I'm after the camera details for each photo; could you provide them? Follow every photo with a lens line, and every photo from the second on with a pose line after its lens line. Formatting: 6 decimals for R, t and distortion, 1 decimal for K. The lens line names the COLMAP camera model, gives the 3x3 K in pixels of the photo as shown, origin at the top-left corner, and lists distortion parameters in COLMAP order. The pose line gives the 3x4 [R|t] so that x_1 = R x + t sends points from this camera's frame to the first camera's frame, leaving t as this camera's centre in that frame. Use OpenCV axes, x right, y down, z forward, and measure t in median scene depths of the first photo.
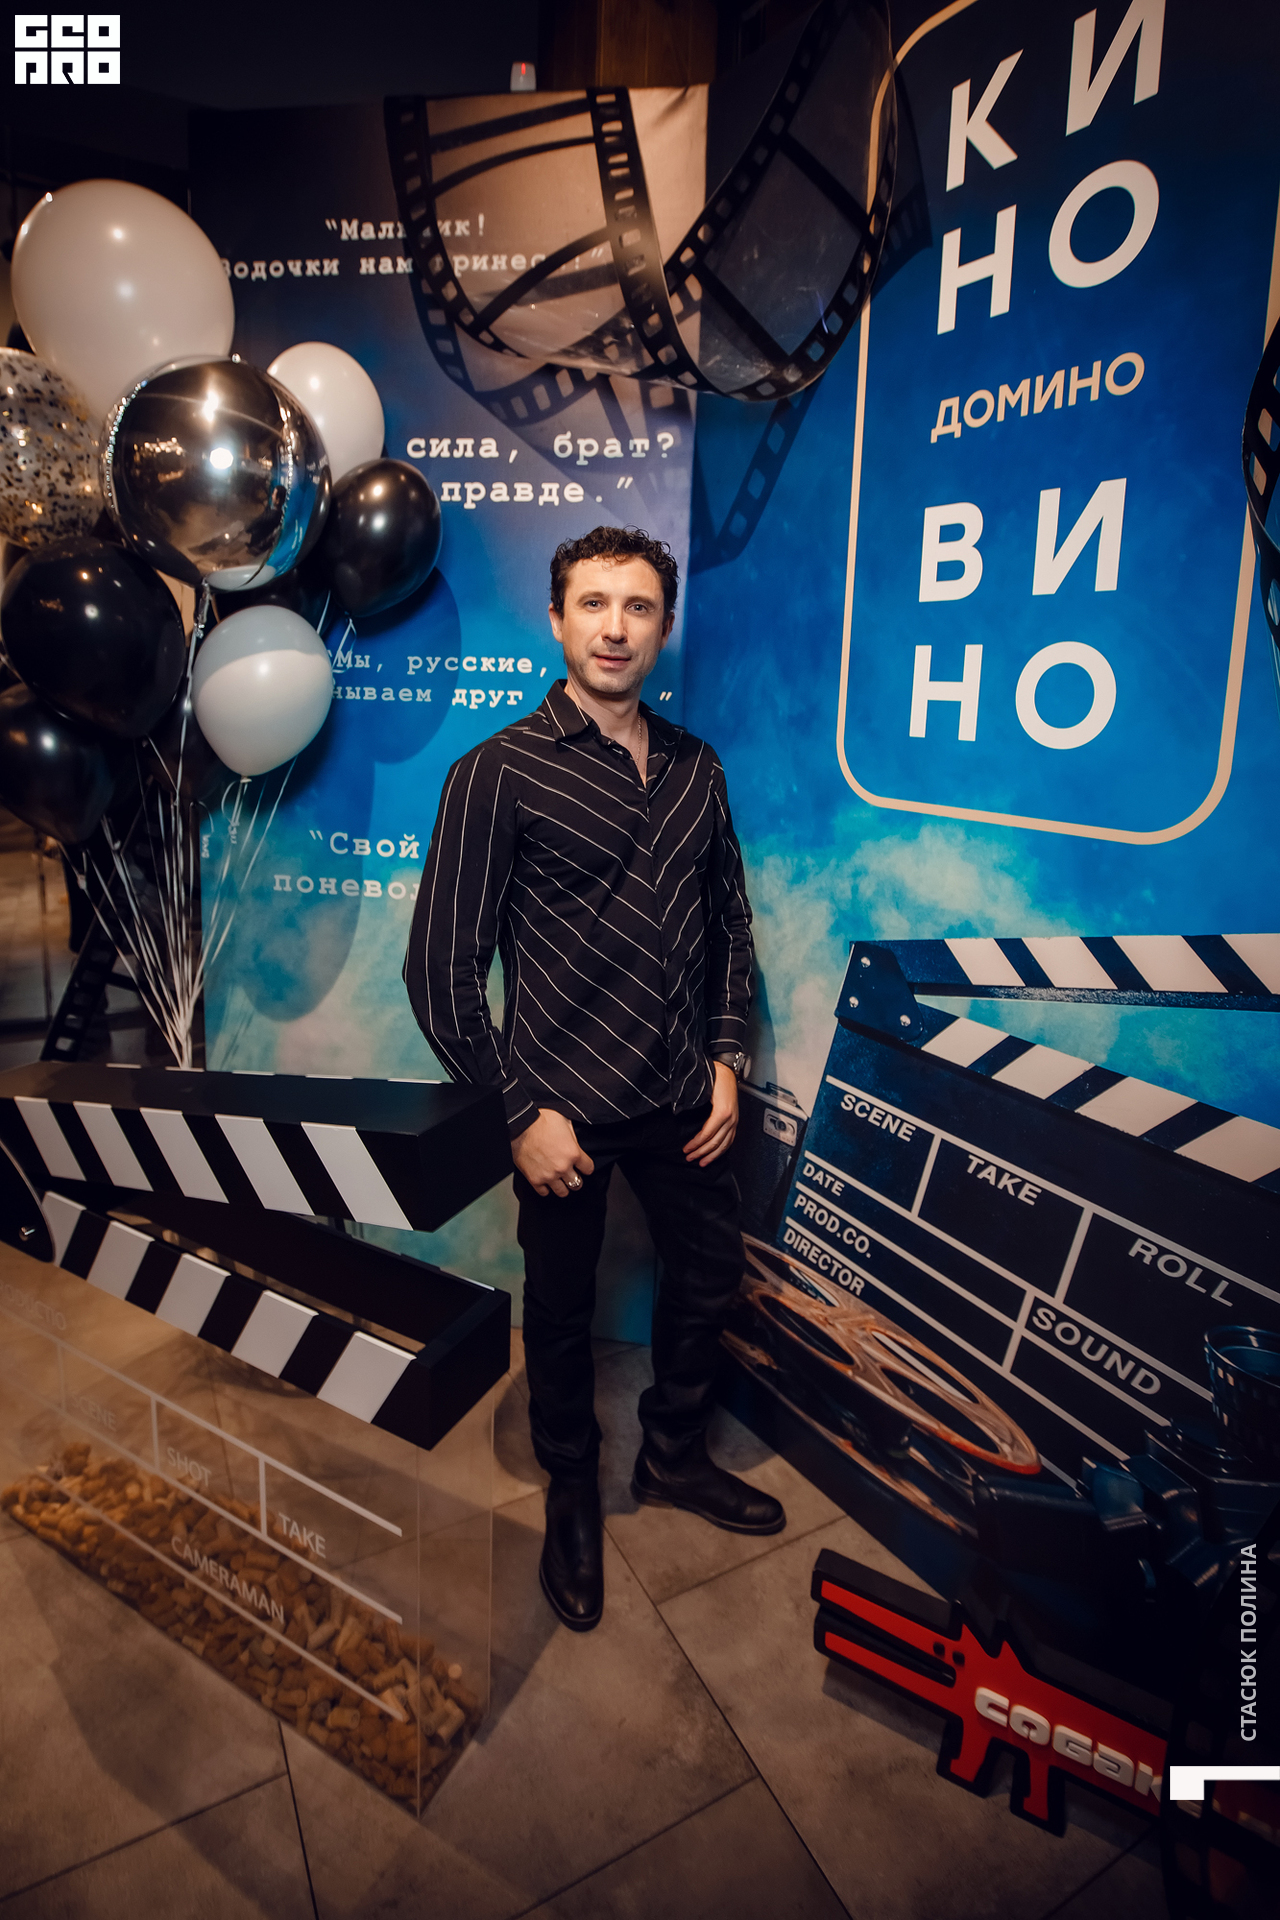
lens RADIAL K [[989.4, 0, 594.9], [0, 989.4, 845.4], [0, 0, 1]] dist [-0.057577, 0.026698]
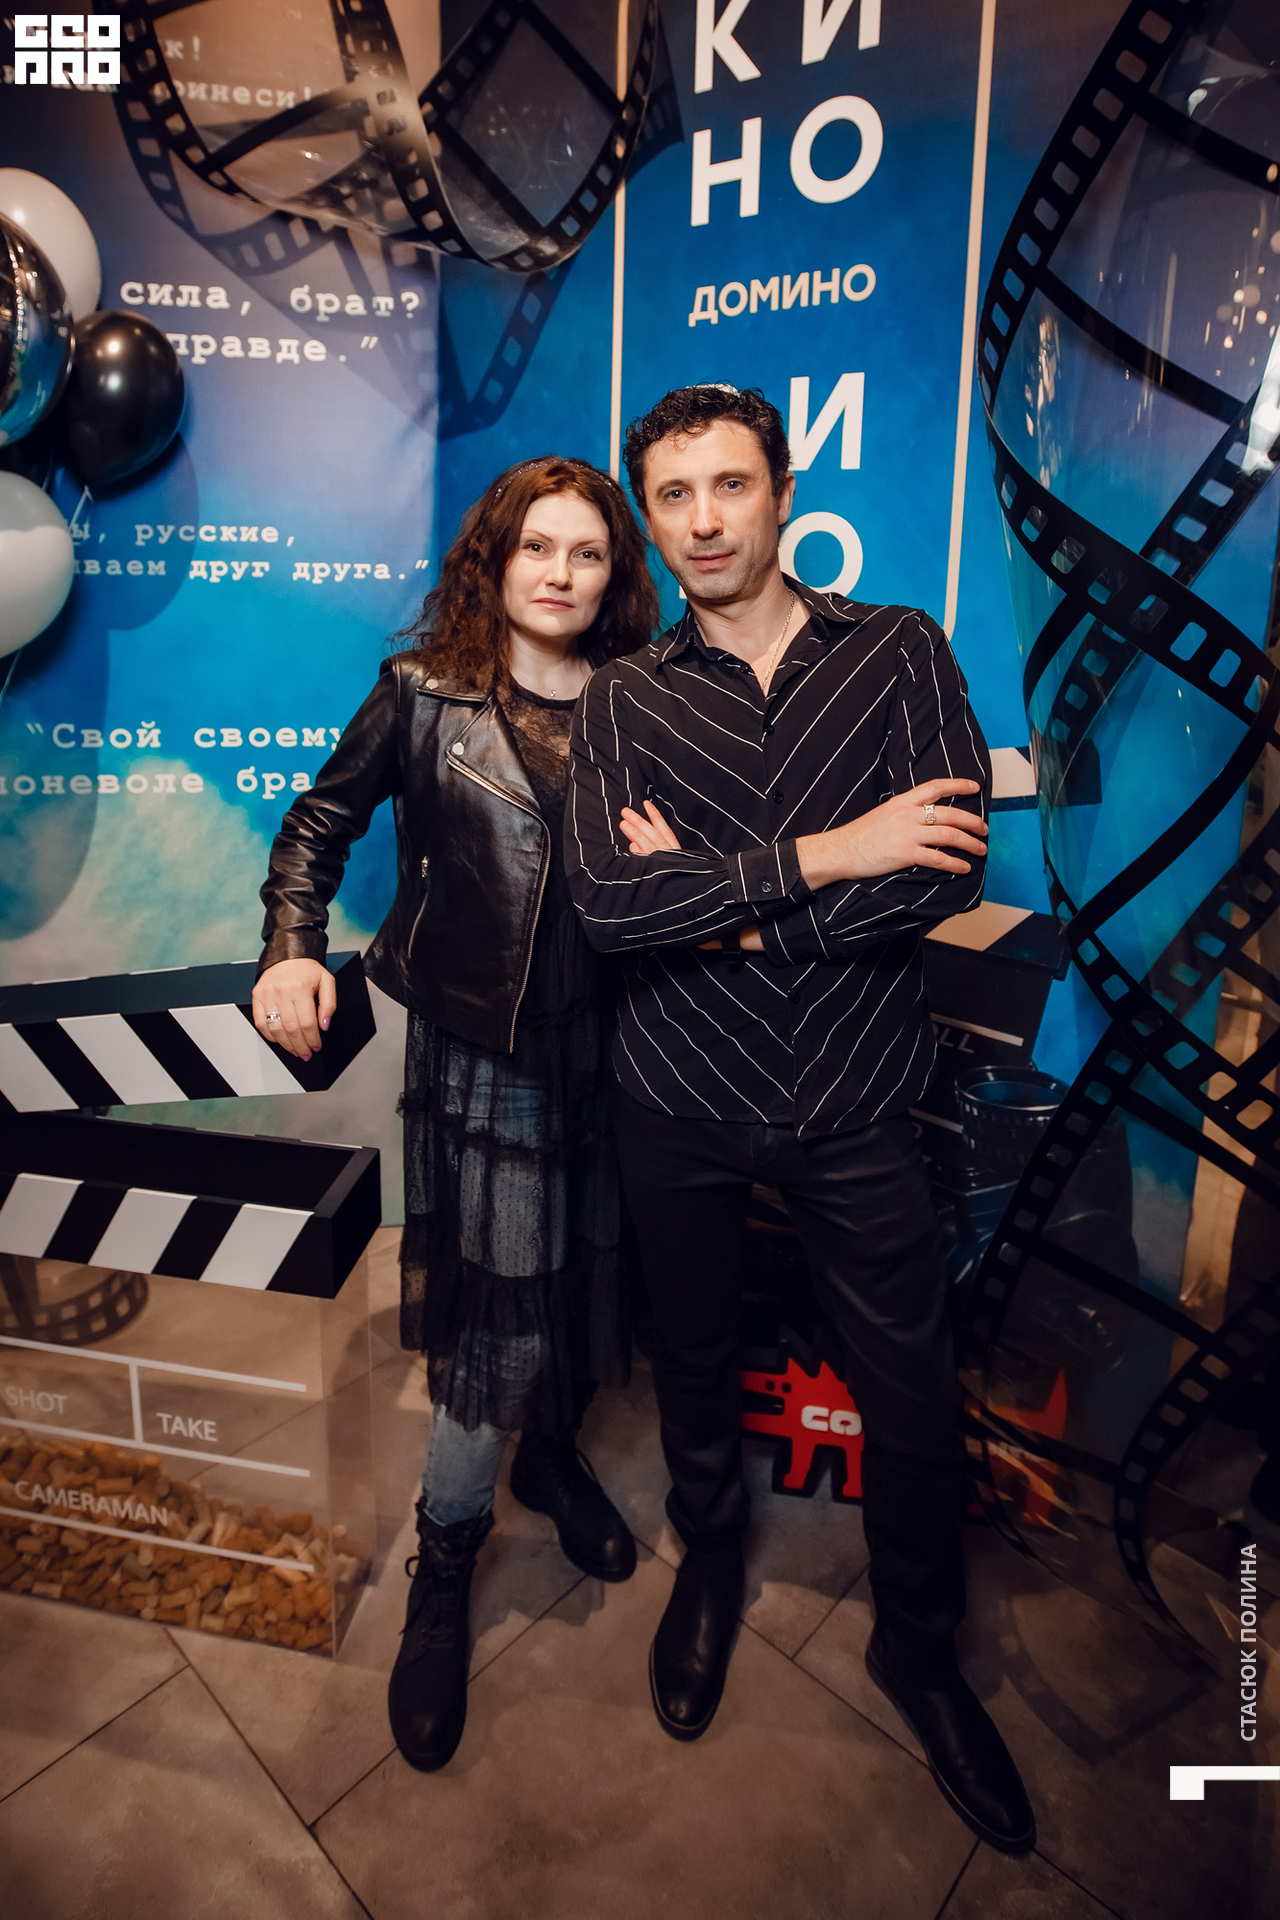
lens RADIAL K [[1124.6, 0, 582.7], [0, 1124.6, 779.9], [0, 0, 1]] dist [-0.061130, 0.033345]
pose [[0.945922, -0.075789, 0.315415, -0.183087], [0.060872, 0.996523, 0.056896, 0.011088], [-0.318631, -0.034620, 0.947246, -0.142330]]
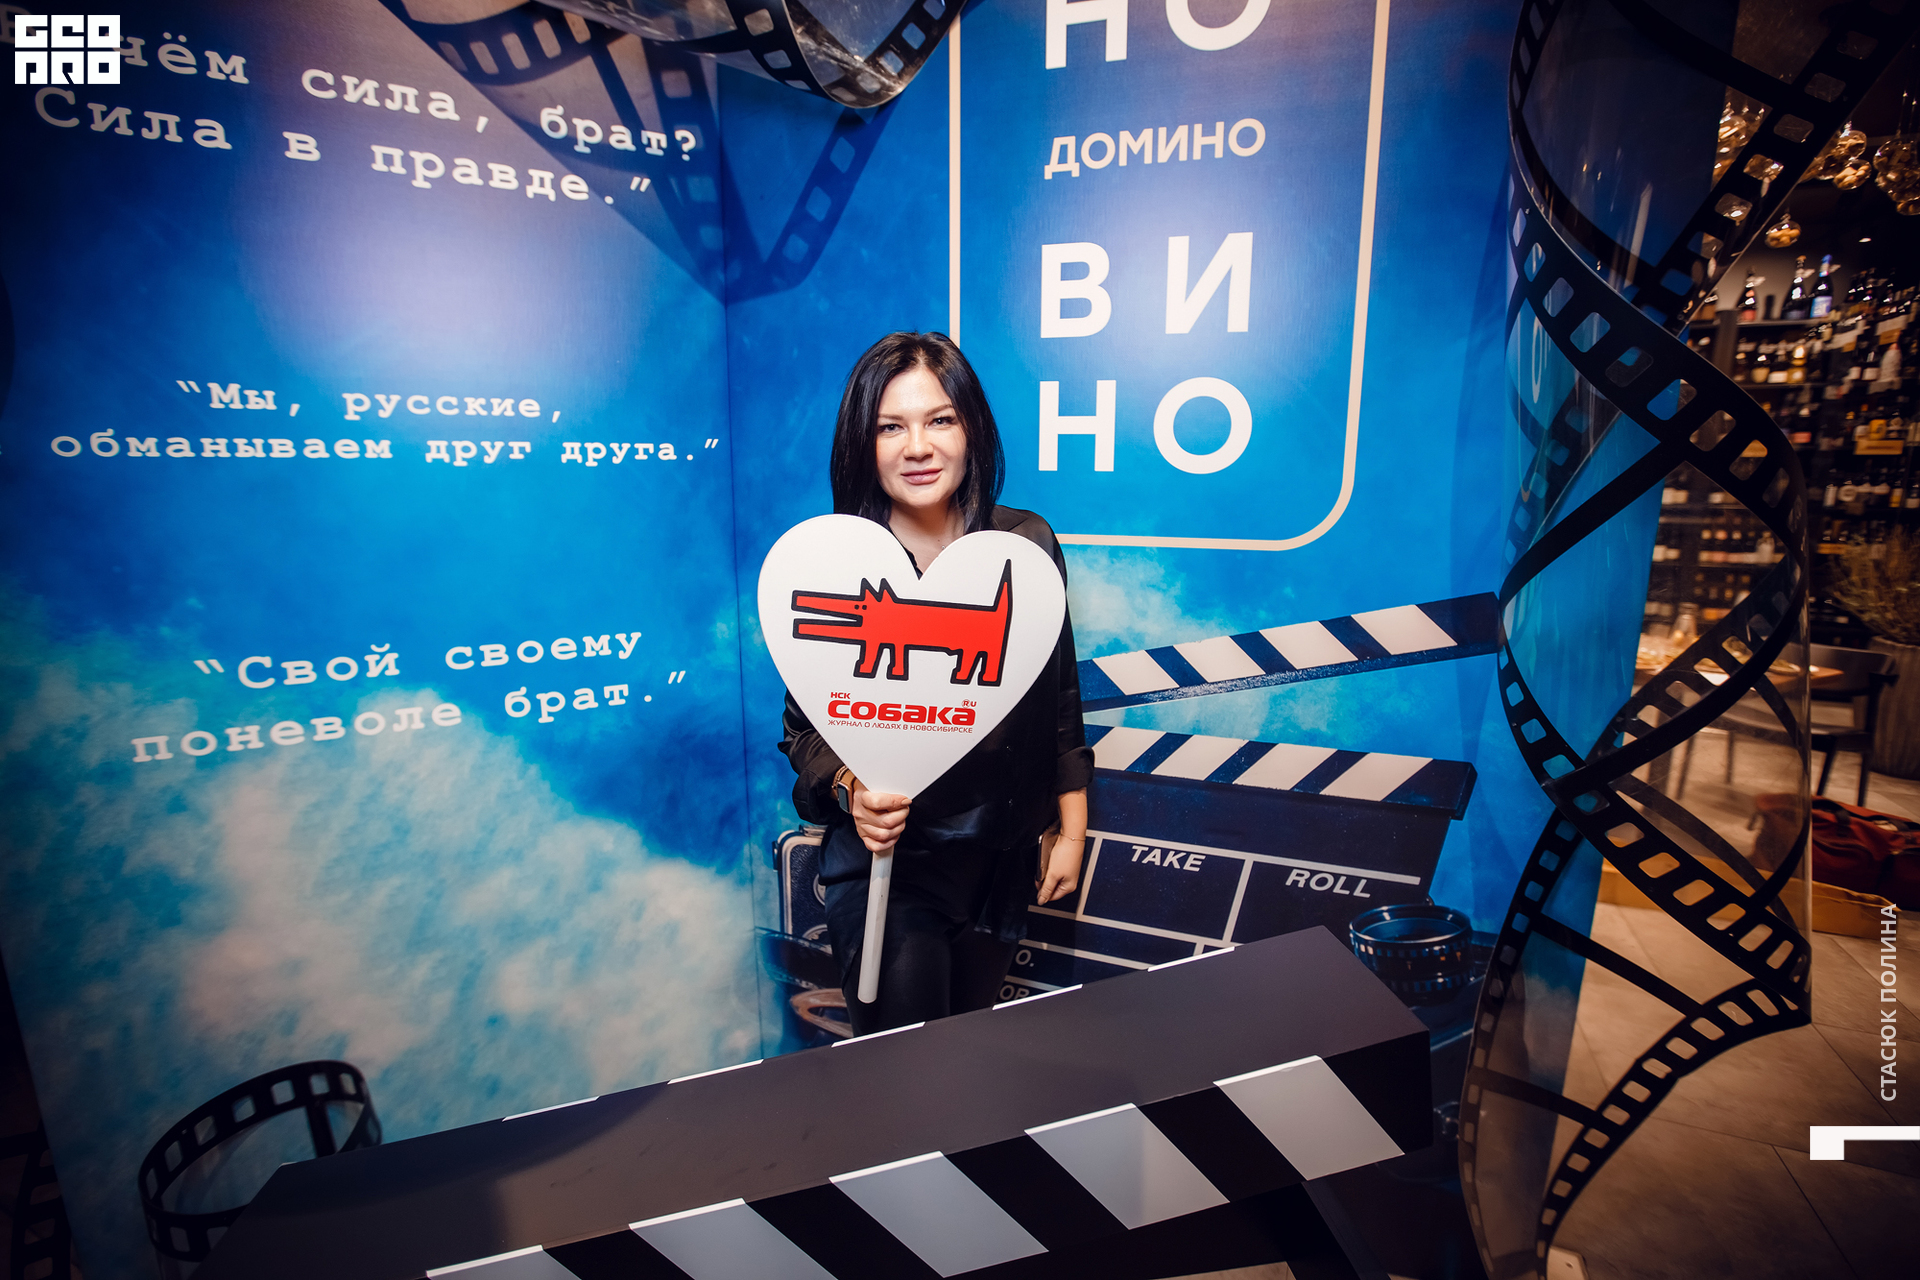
lens RADIAL K [[870.0, 0, 960.8], [0, 870.0, 644.4], [0, 0, 1]] dist [-0.045400, 0.015205]
pose [[0.774373, -0.154017, 0.613698, -0.324484], [0.118423, 0.988062, 0.098541, -0.030114], [-0.621548, -0.003632, 0.783367, 0.326964]]
